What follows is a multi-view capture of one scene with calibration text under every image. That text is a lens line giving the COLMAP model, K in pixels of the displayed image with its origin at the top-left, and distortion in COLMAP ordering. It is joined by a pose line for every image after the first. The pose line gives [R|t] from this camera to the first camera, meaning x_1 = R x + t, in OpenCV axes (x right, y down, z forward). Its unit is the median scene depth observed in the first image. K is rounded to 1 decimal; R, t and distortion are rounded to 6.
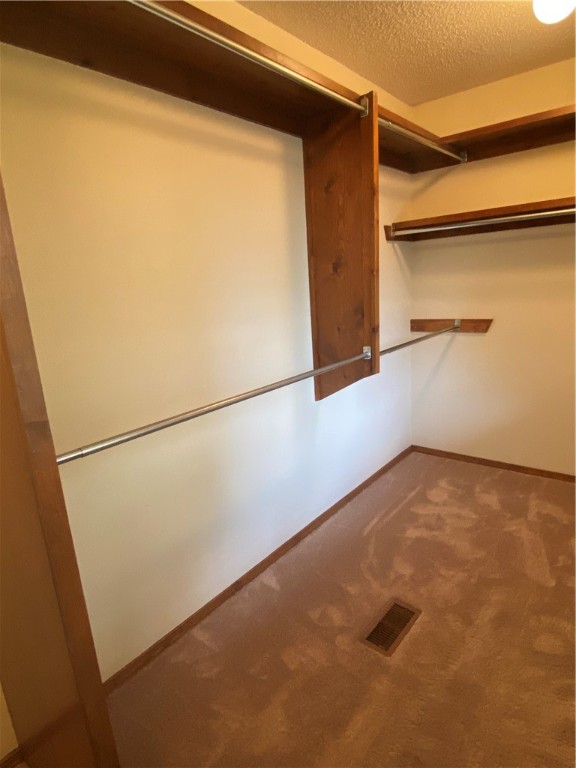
lens RADIAL K [[431.6, 0, 292.6], [0, 431.6, 384.2], [0, 0, 1]] dist [0.049511, -0.047092]
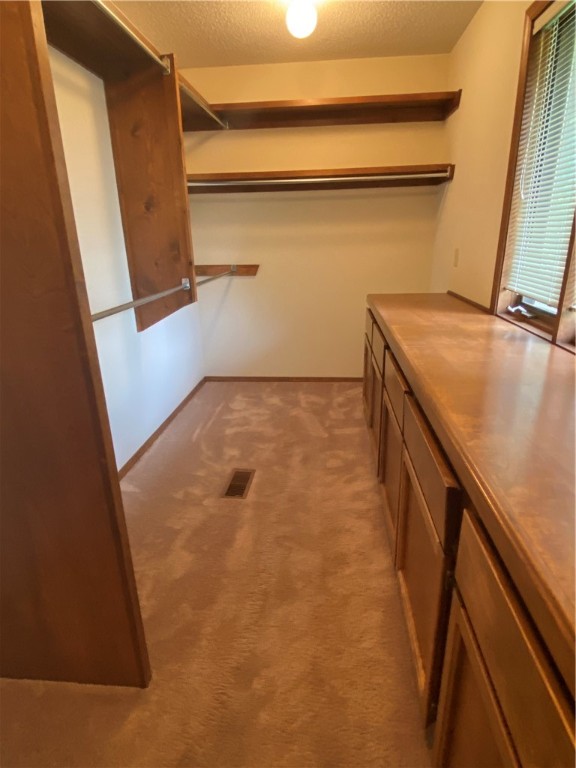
lens RADIAL K [[431.6, 0, 289.4], [0, 431.6, 383.1], [0, 0, 1]] dist [0.049511, -0.047092]
pose [[0.832695, -0.133305, 0.537446, -0.261127], [0.094789, 0.990579, 0.098836, 0.104779], [-0.545558, -0.031356, 0.837486, -0.158126]]
